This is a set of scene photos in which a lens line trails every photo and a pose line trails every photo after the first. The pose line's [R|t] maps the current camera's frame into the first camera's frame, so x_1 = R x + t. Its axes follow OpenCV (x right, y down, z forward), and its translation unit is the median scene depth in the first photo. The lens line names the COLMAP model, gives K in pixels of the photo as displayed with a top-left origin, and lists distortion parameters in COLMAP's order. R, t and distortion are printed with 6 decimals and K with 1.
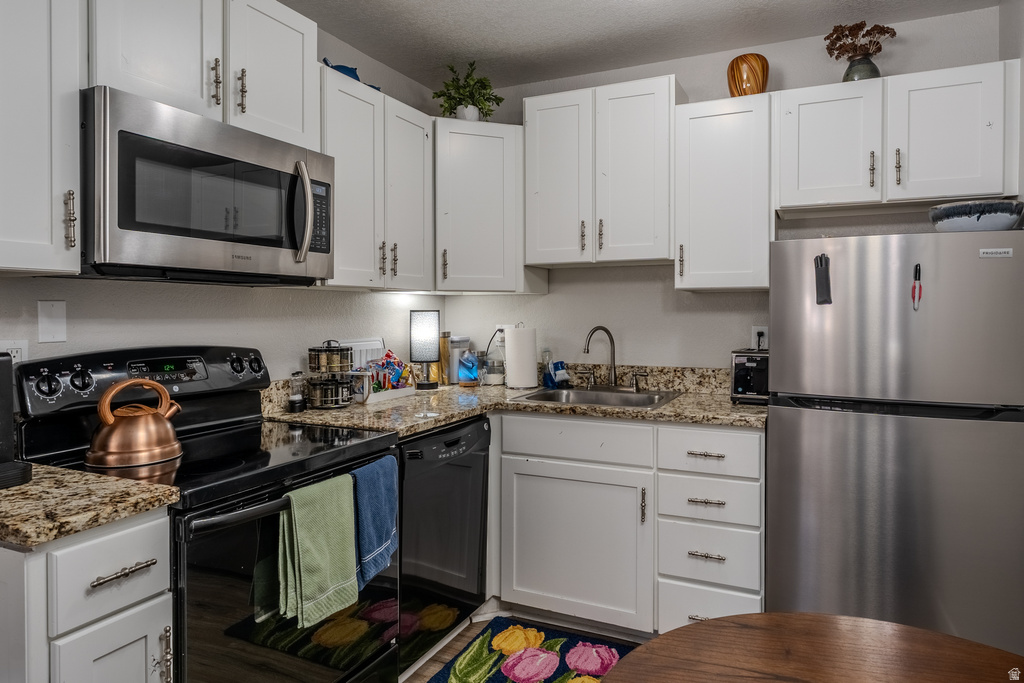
lens RADIAL K [[652.9, 0, 511.4], [0, 652.9, 330.5], [0, 0, 1]] dist [0.001123, -0.001530]
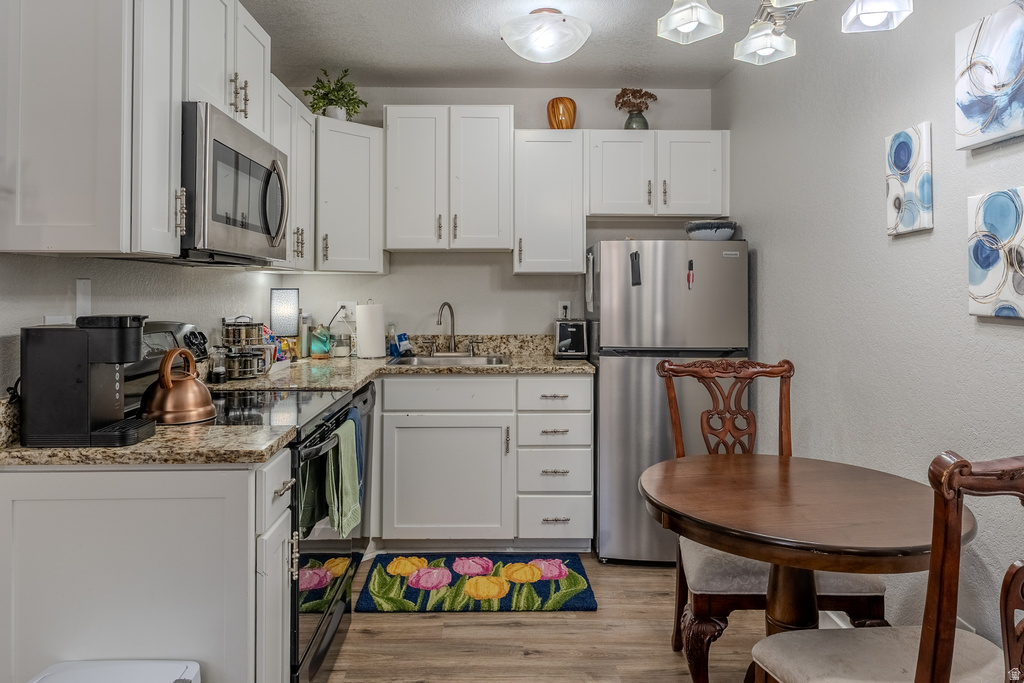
lens RADIAL K [[692.8, 0, 509.9], [0, 692.8, 302.2], [0, 0, 1]] dist [-0.000127, -0.000435]
pose [[0.893352, -0.005871, 0.449319, -0.369029], [0.011443, 0.999888, -0.009686, 0.007724], [-0.449211, 0.013794, 0.893319, -0.207366]]
